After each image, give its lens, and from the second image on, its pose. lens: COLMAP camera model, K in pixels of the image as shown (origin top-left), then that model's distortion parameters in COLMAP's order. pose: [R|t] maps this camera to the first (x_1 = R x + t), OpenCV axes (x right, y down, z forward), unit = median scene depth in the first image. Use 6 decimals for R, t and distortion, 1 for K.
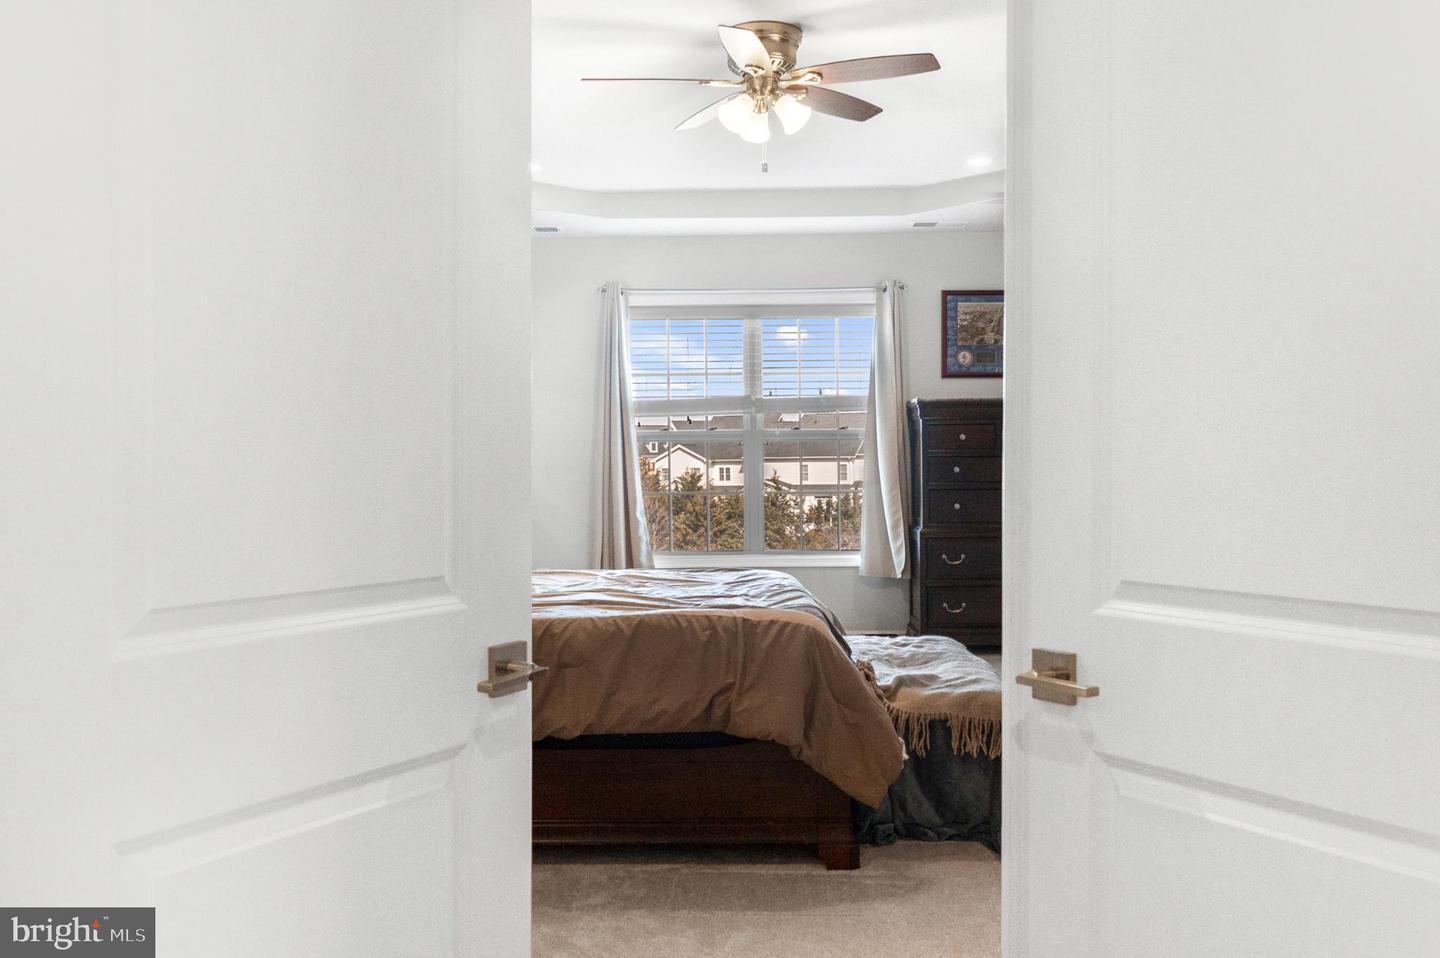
lens RADIAL K [[1238.4, 0, 720.0], [0, 1238.4, 479.0], [0, 0, 1]] dist [-0.018500, -0.003560]
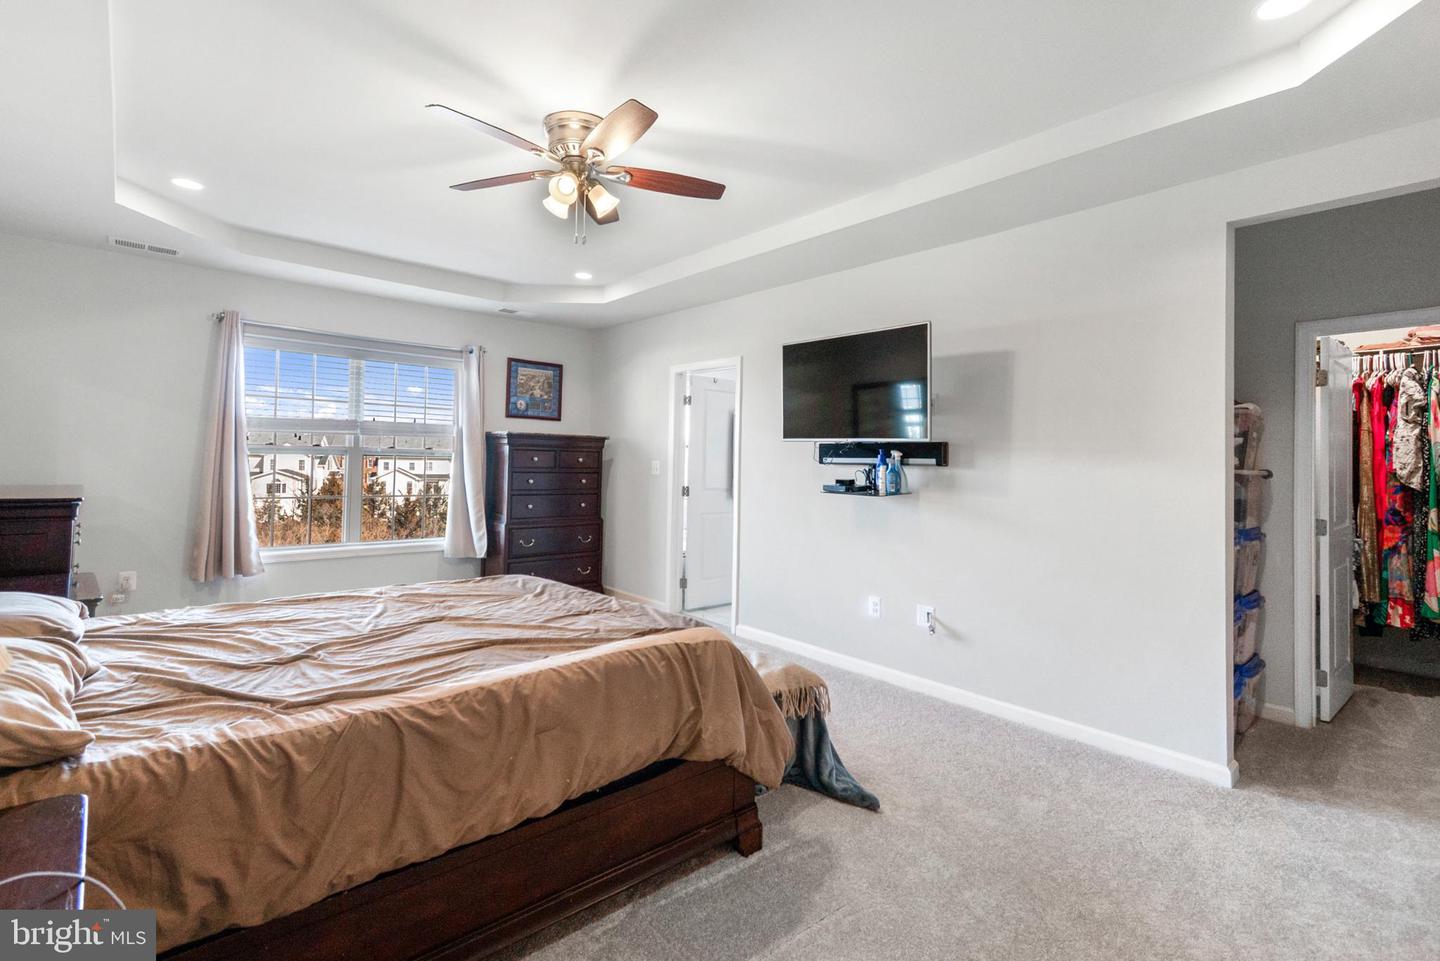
lens RADIAL K [[665.9, 0, 718.2], [0, 665.9, 449.7], [0, 0, 1]] dist [0.004238, 0.000113]
pose [[0.737117, 0.039351, 0.674618, -0.332671], [-0.015063, 0.999012, -0.041815, -0.029374], [-0.675597, 0.020661, 0.736982, 0.515740]]
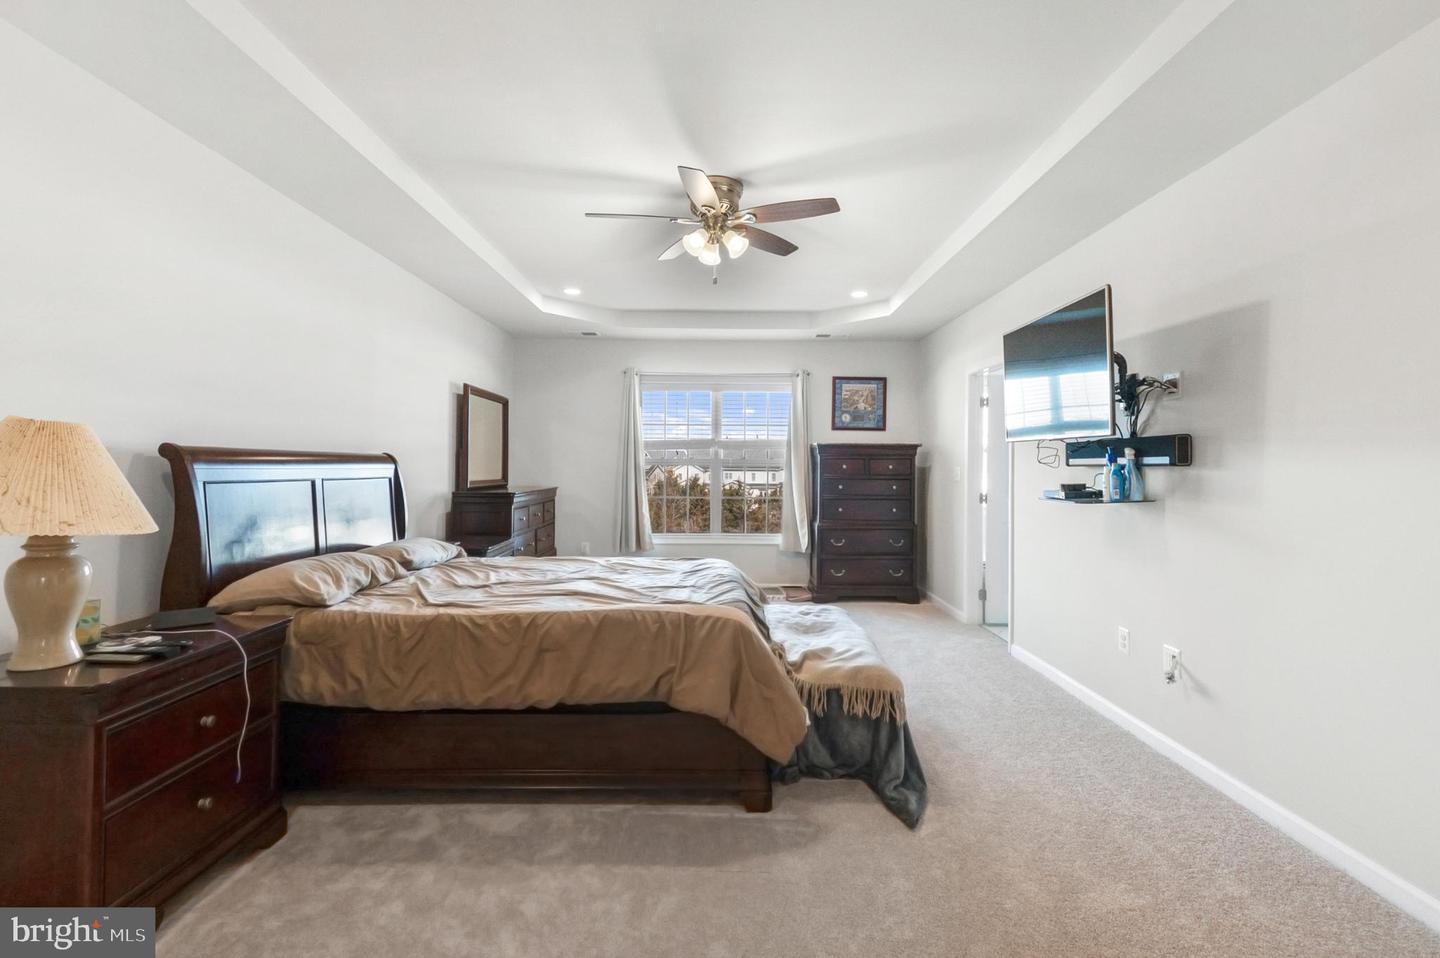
lens RADIAL K [[650.4, 0, 722.4], [0, 650.4, 472.1], [0, 0, 1]] dist [0.008756, 0.000009]
pose [[0.999653, 0.017700, 0.019512, 0.039013], [-0.017459, 0.999770, -0.012481, -0.026309], [-0.019728, 0.012136, 0.999732, 0.294747]]
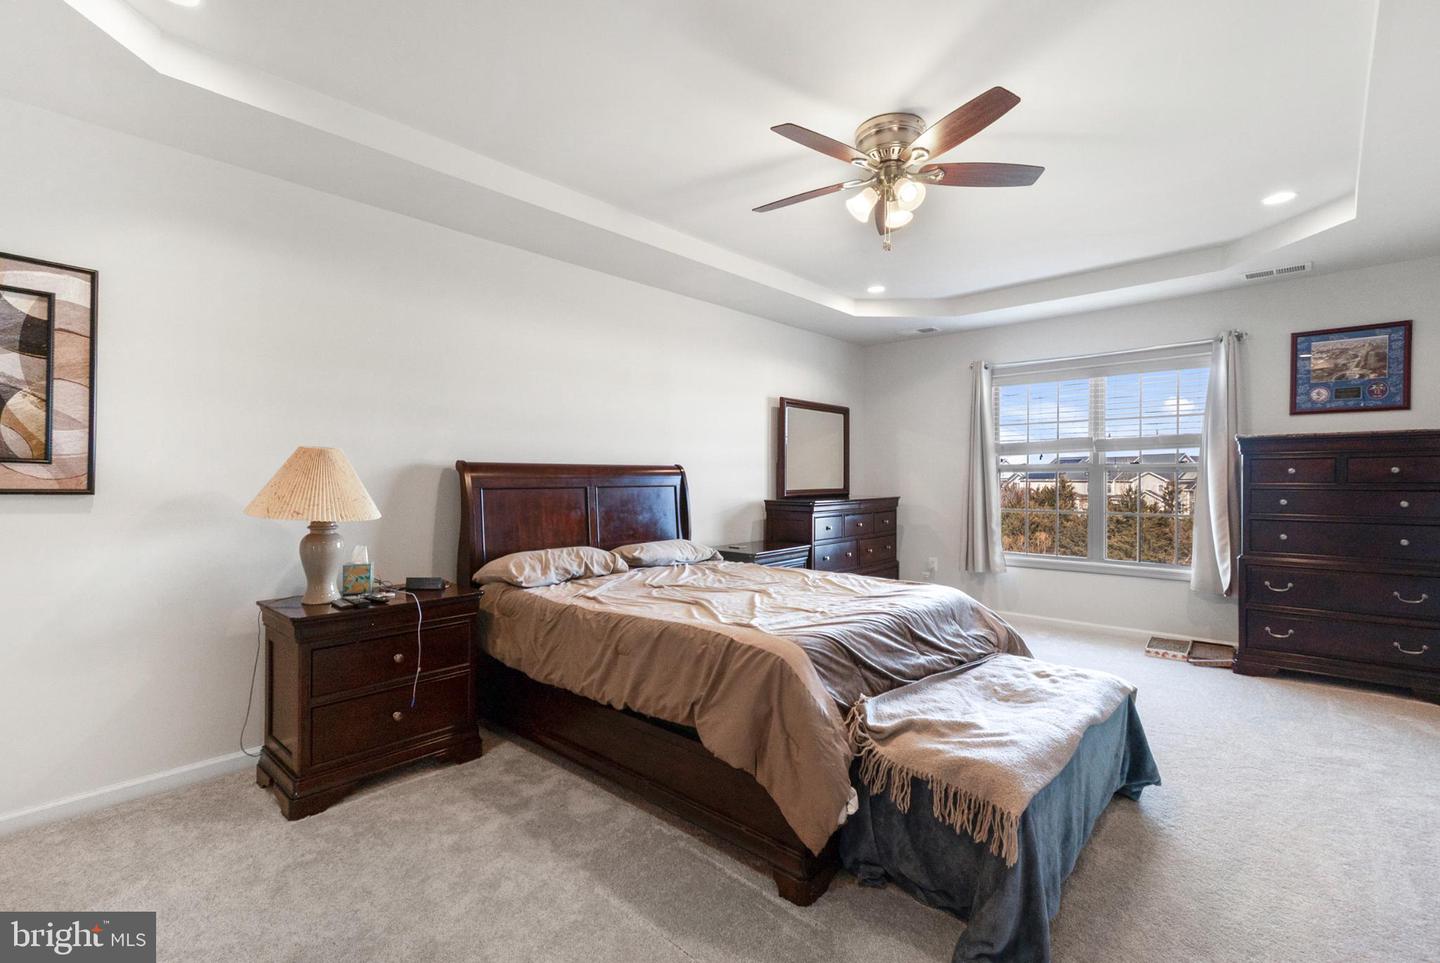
lens RADIAL K [[646.9, 0, 730.9], [0, 646.9, 484.9], [0, 0, 1]] dist [0.014680, 0.000144]
pose [[0.752870, 0.016591, -0.657960, 0.383028], [-0.017984, 0.999828, 0.004634, -0.030441], [0.657924, 0.008344, 0.753038, 0.514144]]
